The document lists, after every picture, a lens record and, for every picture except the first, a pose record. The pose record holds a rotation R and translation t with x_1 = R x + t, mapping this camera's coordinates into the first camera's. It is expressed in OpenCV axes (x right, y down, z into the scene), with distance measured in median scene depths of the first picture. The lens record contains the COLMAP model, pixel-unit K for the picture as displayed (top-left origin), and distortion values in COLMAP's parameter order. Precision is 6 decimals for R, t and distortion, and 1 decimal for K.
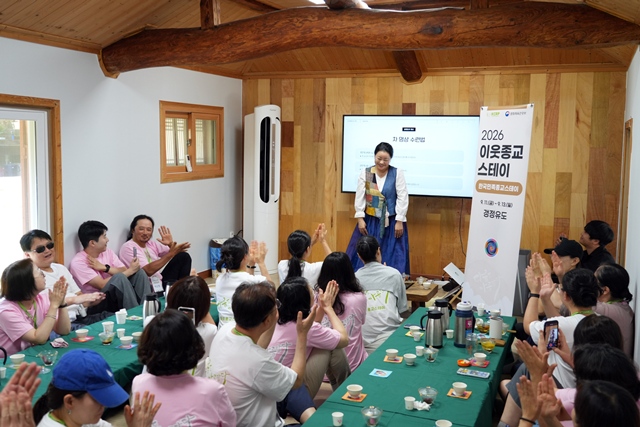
lens RADIAL K [[657.5, 0, 319.6], [0, 657.5, 212.8], [0, 0, 1]] dist [-0.004330, 0.000000]
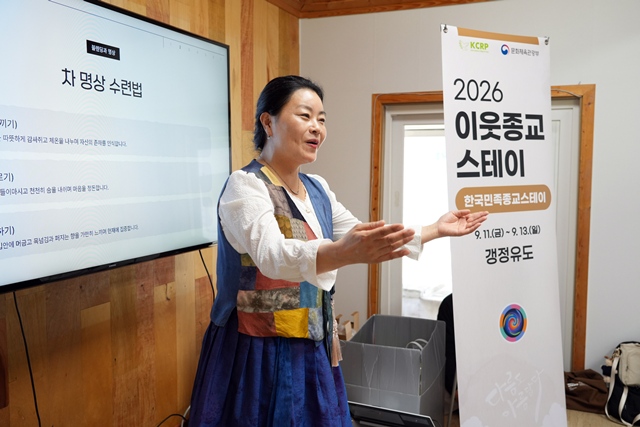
lens RADIAL K [[592.5, 0, 320.7], [0, 592.5, 213.0], [0, 0, 1]] dist [0.040196, 0.000000]
pose [[0.035539, -0.097754, 0.994576, -0.175174], [0.107127, 0.989843, 0.093461, -0.083997], [-0.993610, 0.103224, 0.045650, 1.110318]]
